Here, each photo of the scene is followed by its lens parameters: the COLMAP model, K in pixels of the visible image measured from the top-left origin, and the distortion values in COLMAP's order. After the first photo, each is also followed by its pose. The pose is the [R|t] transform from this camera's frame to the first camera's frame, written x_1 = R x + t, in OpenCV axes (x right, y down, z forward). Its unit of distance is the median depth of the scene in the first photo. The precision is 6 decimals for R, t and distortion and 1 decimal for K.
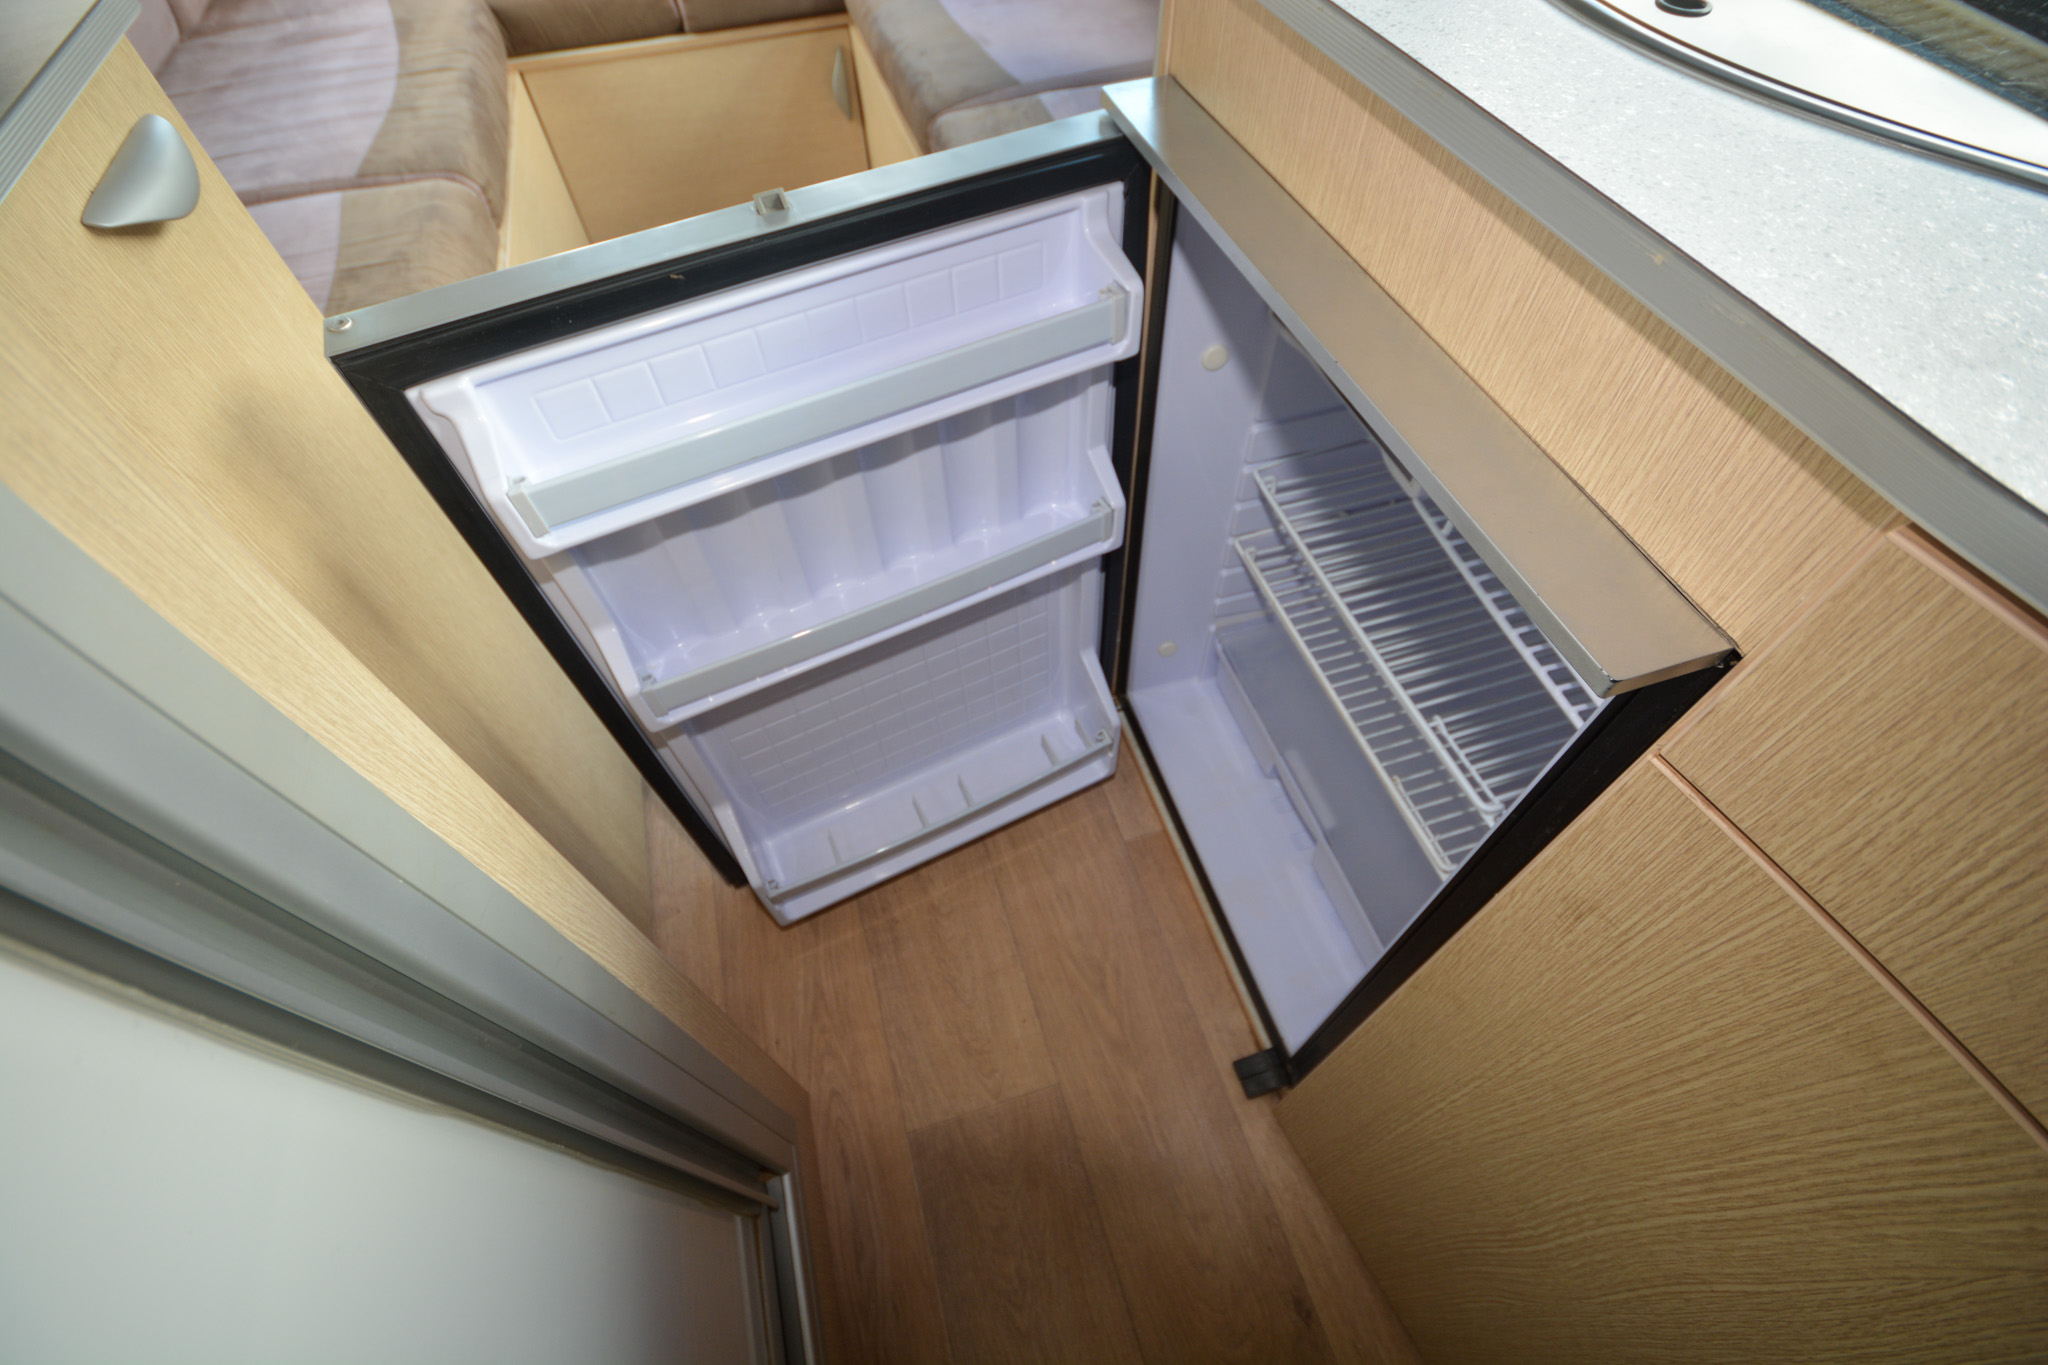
lens RADIAL K [[897.0, 0, 1018.9], [0, 897.0, 685.1], [0, 0, 1]] dist [0.013635, -0.015386]
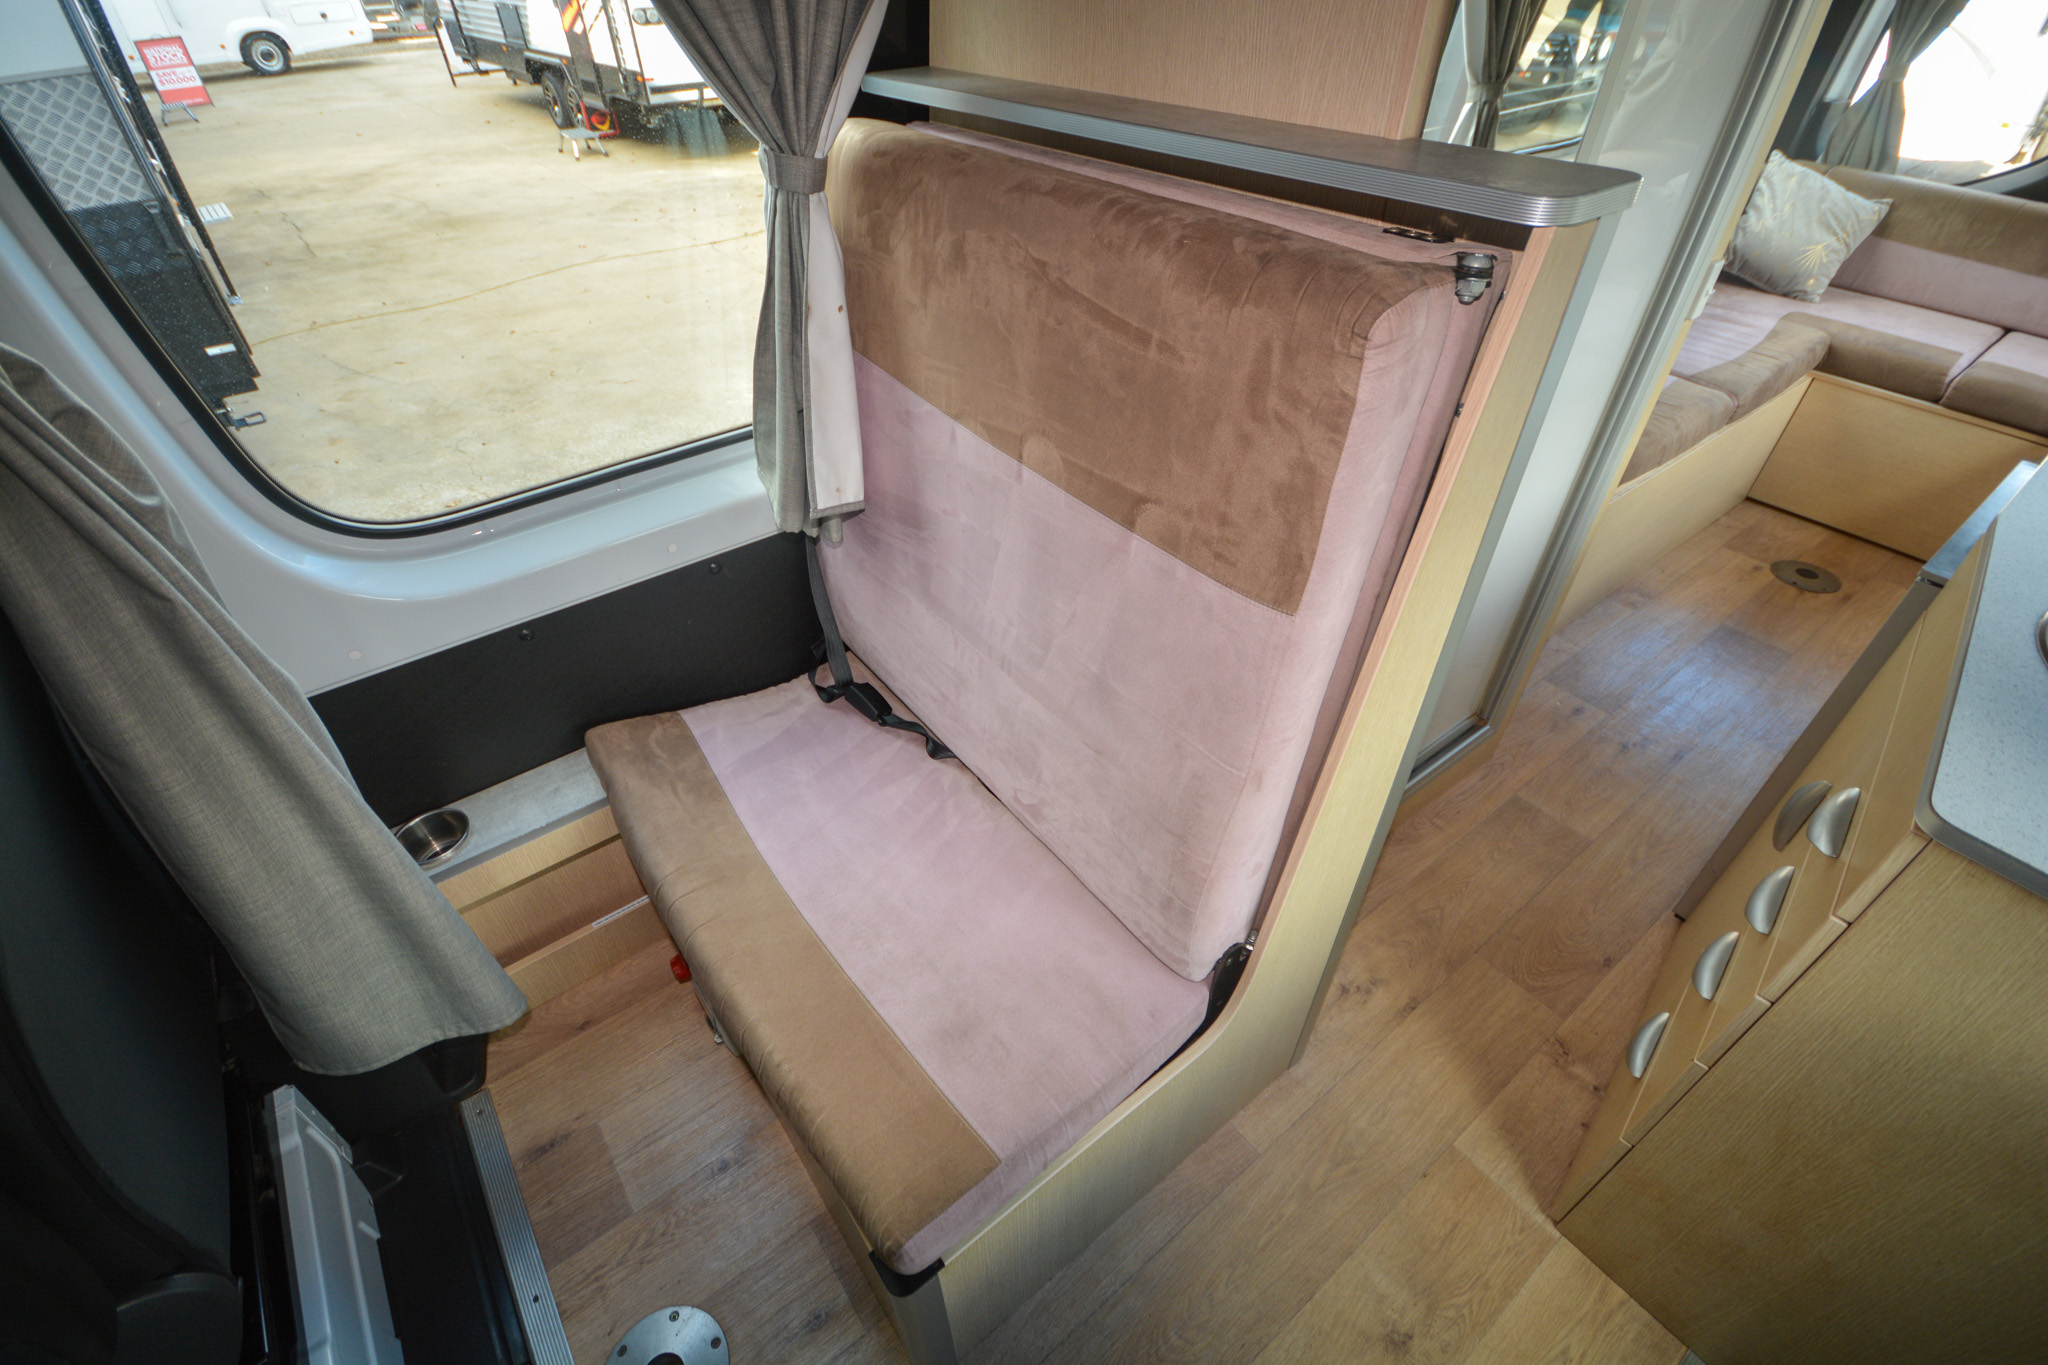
lens RADIAL K [[897.0, 0, 1018.3], [0, 897.0, 686.4], [0, 0, 1]] dist [0.013635, -0.015386]
pose [[0.346940, 0.622926, -0.701139, 0.830148], [-0.762200, 0.622887, 0.176249, 0.919648], [0.546520, 0.473260, 0.690898, -1.248265]]
